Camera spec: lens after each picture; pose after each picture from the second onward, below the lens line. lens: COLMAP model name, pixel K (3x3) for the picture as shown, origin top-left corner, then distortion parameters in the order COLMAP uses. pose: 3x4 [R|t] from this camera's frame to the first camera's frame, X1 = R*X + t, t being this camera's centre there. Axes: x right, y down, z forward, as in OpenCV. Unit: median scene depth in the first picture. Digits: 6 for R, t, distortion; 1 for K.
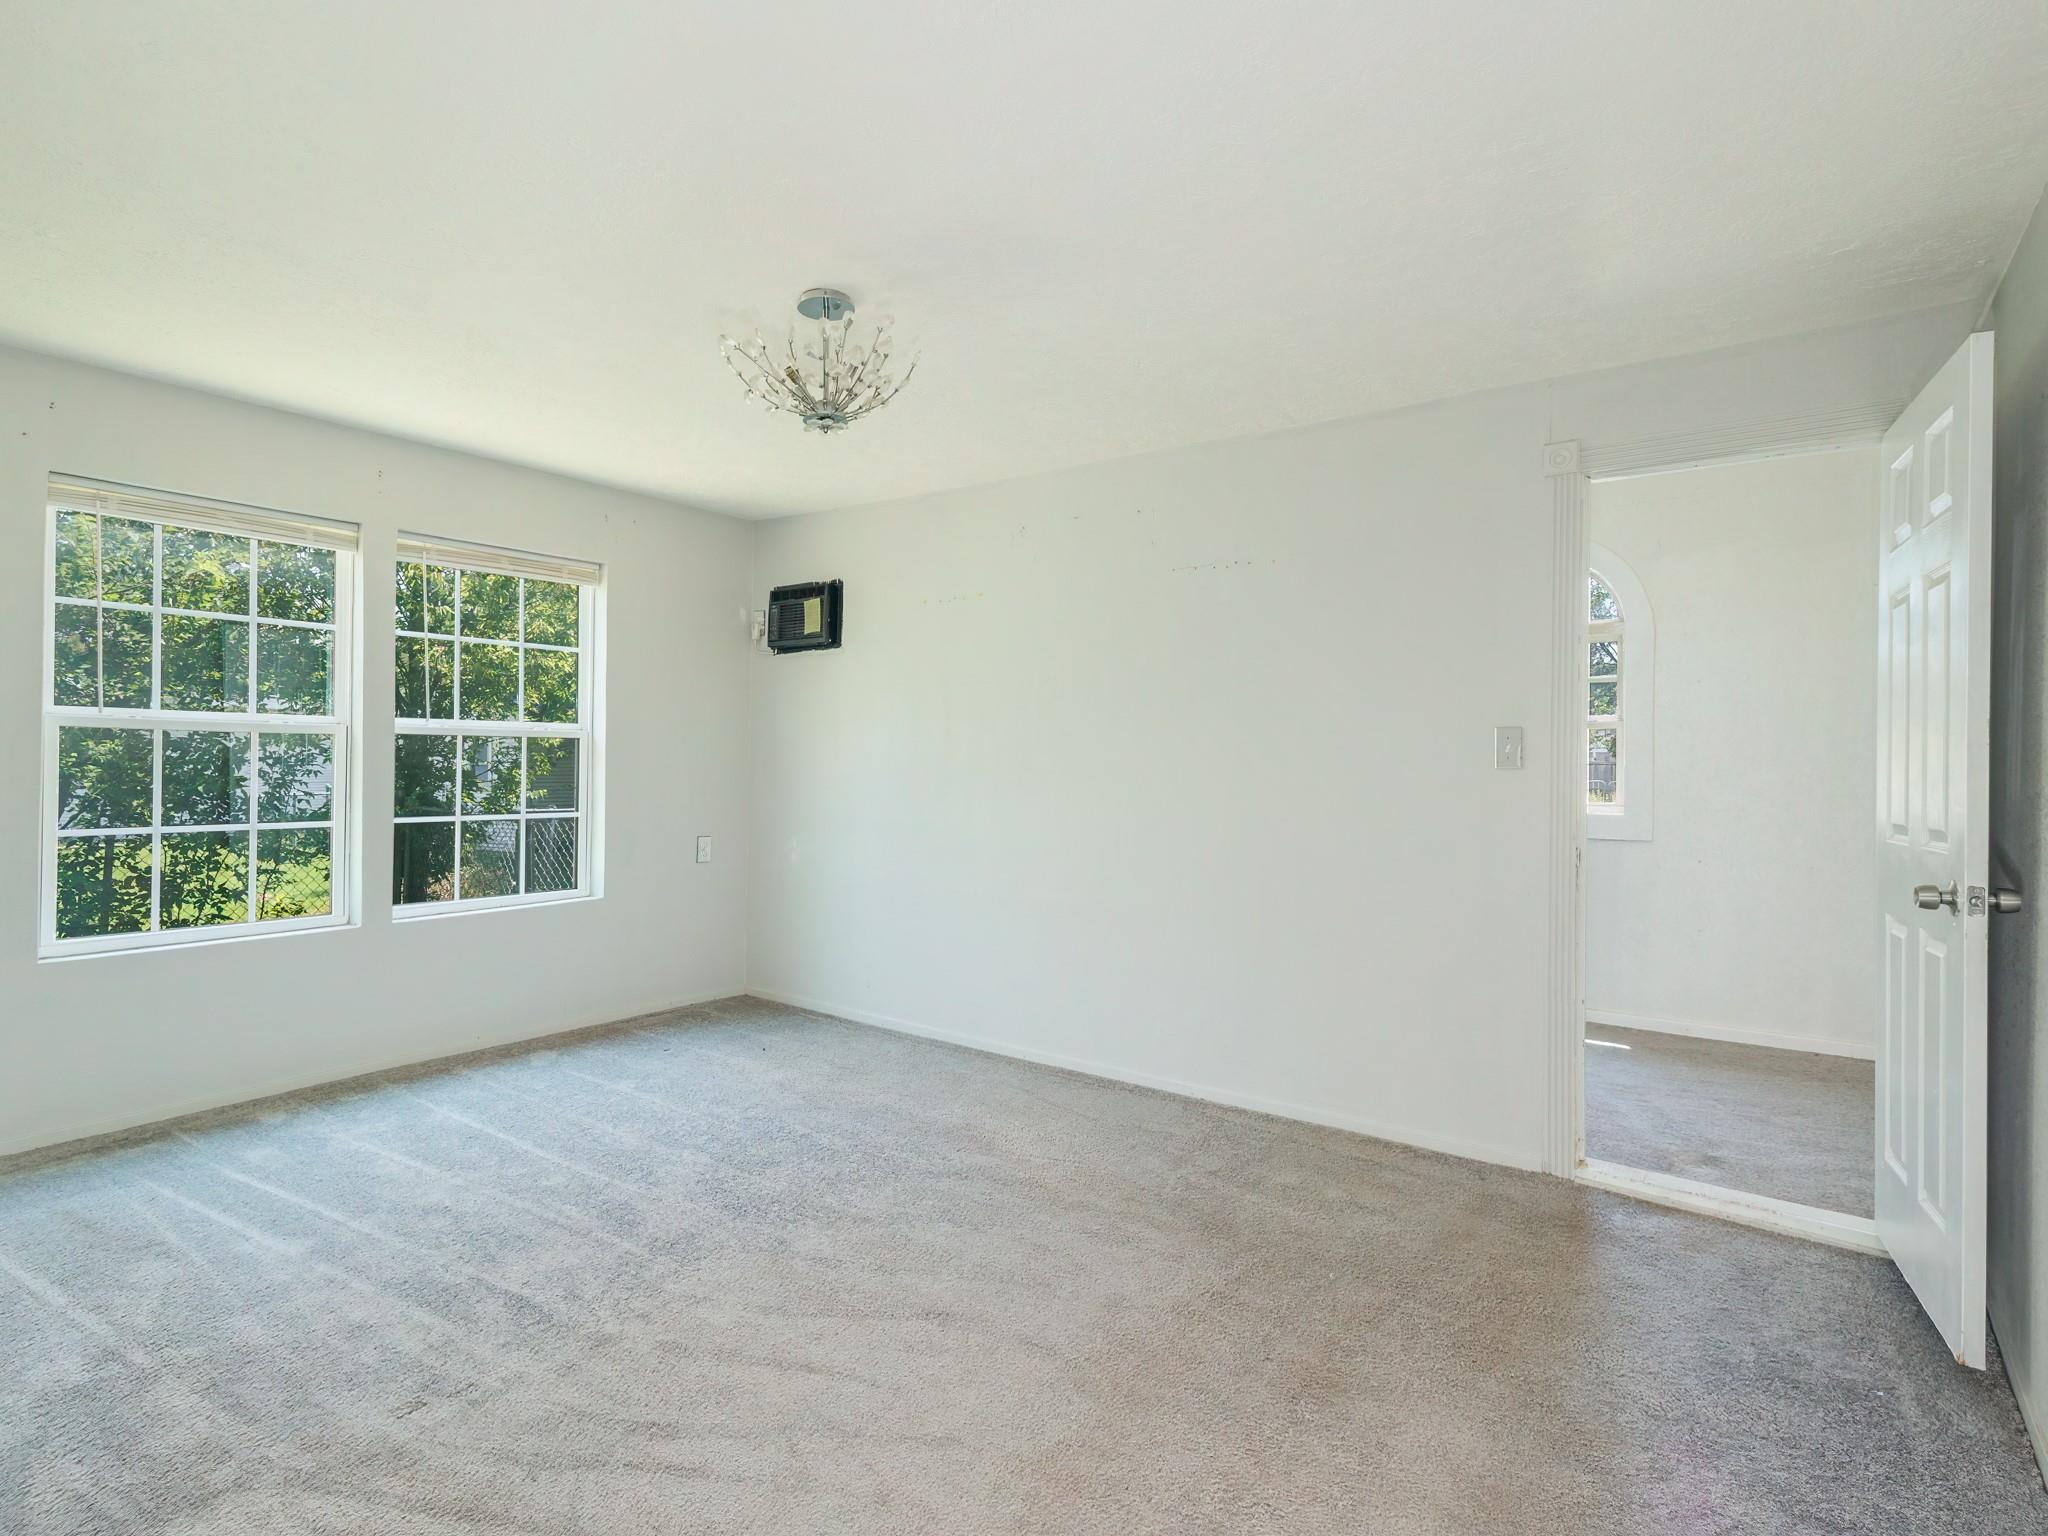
lens RADIAL K [[1019.5, 0, 1024.0], [0, 1019.5, 768.0], [0, 0, 1]] dist [-0.000986, -0.000181]
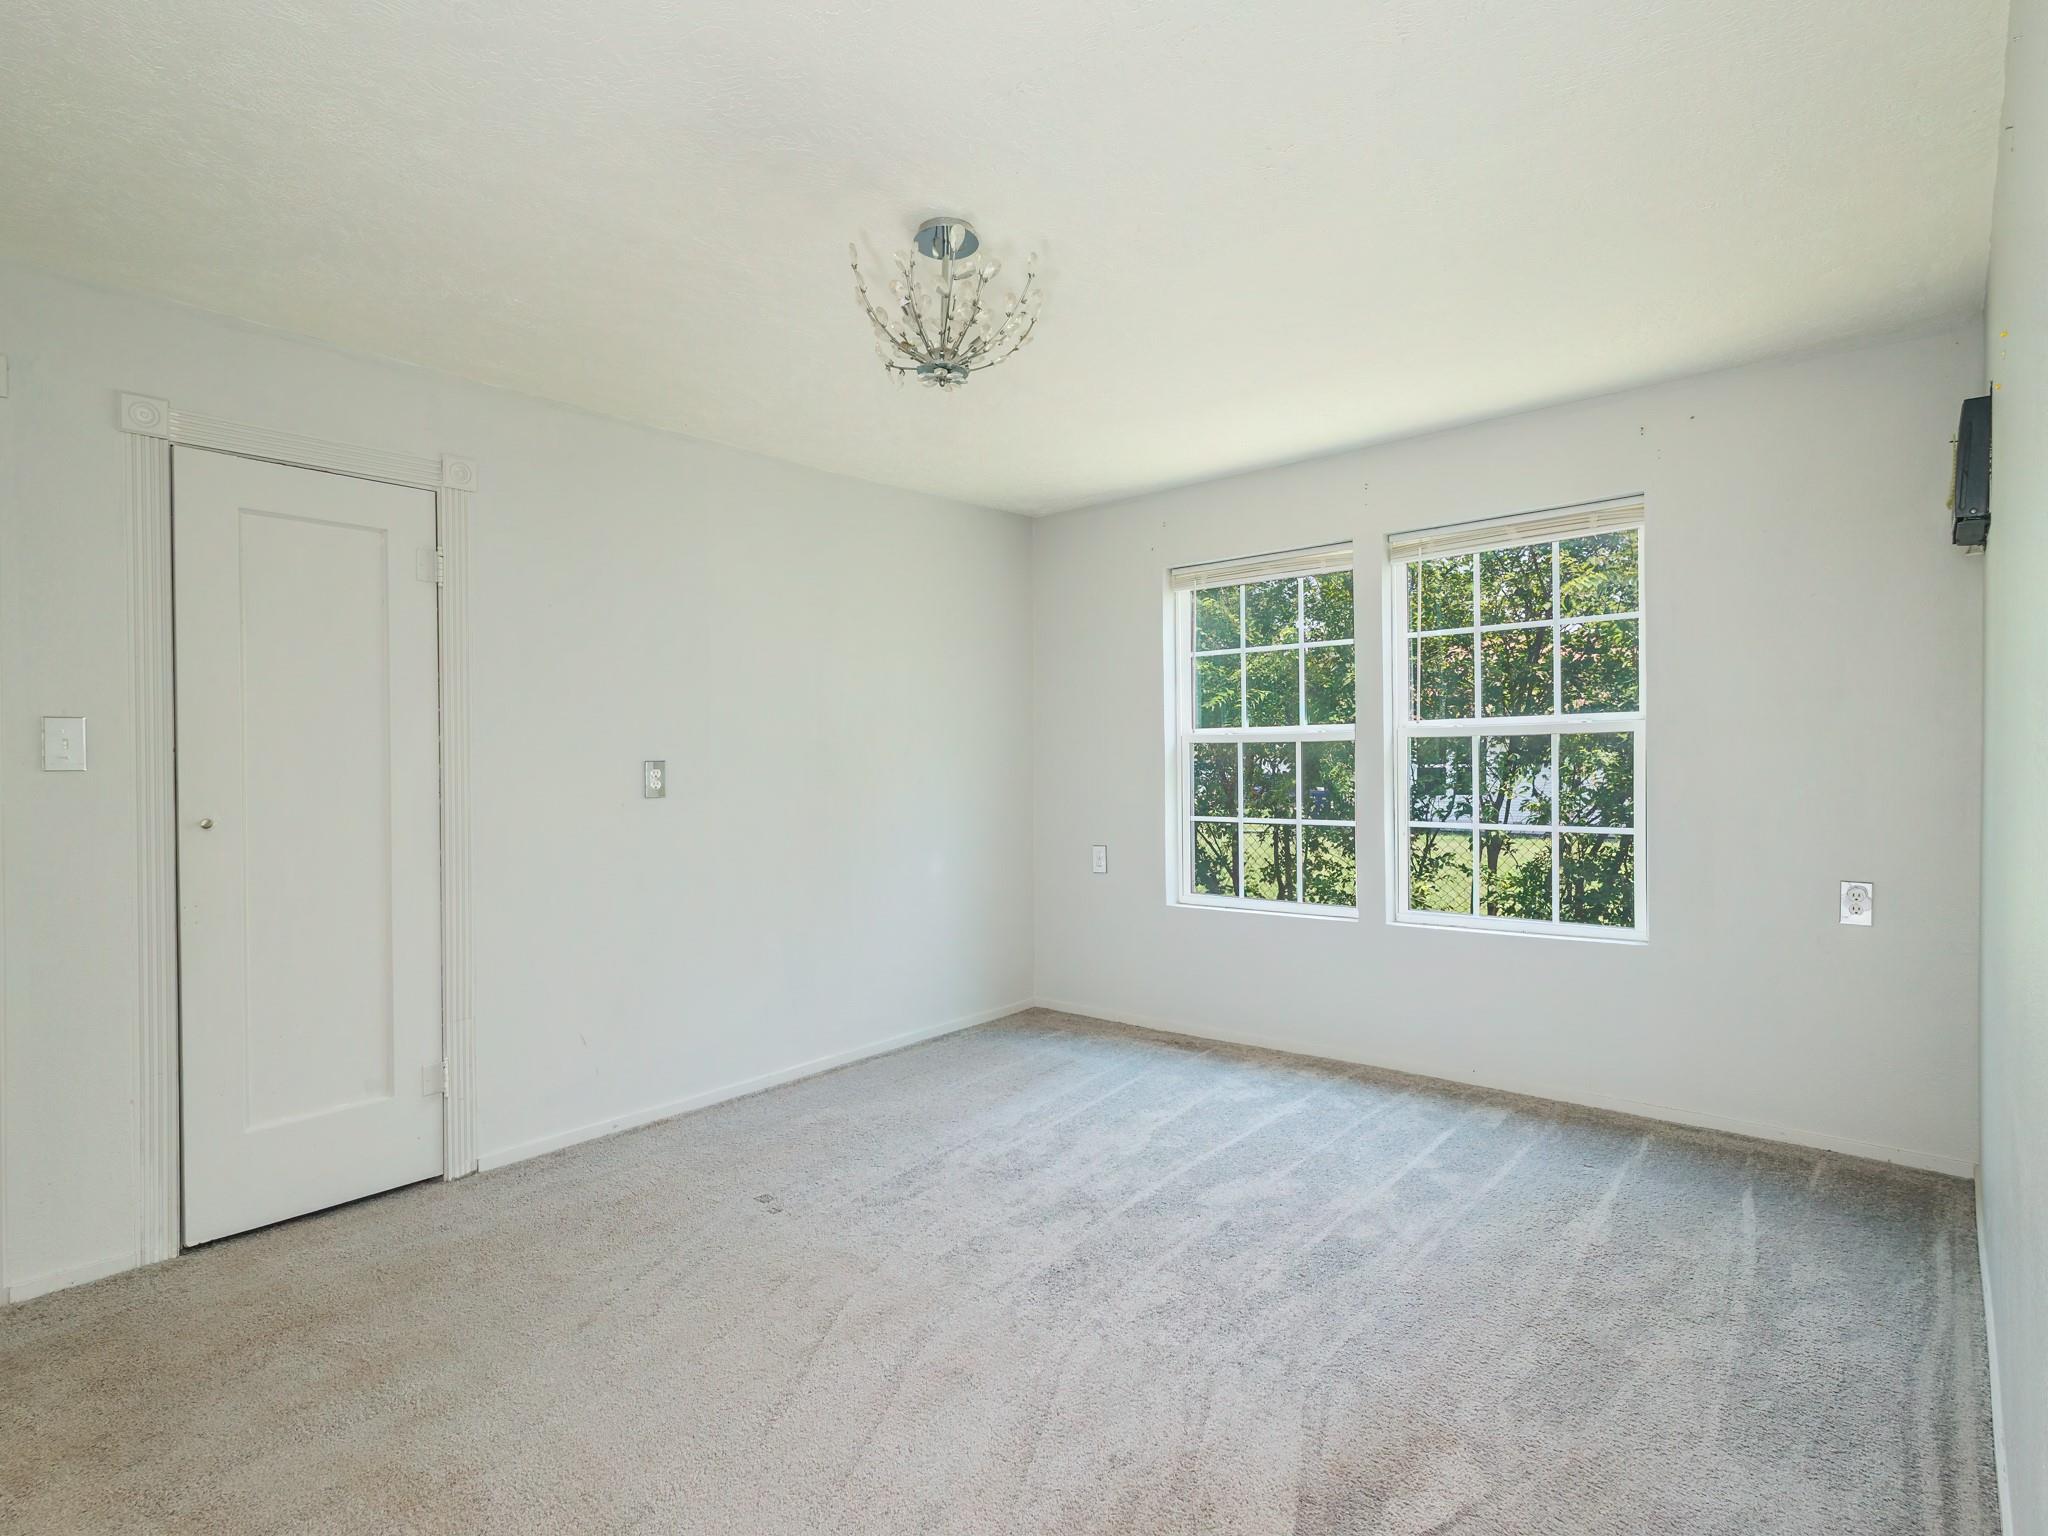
lens RADIAL K [[1019.5, 0, 1024.0], [0, 1019.5, 768.0], [0, 0, 1]] dist [-0.000986, -0.000181]
pose [[-0.048008, -0.001556, -0.998846, 0.437201], [0.007037, 0.999973, -0.001896, -0.004450], [0.998822, -0.007120, -0.047995, 0.738917]]
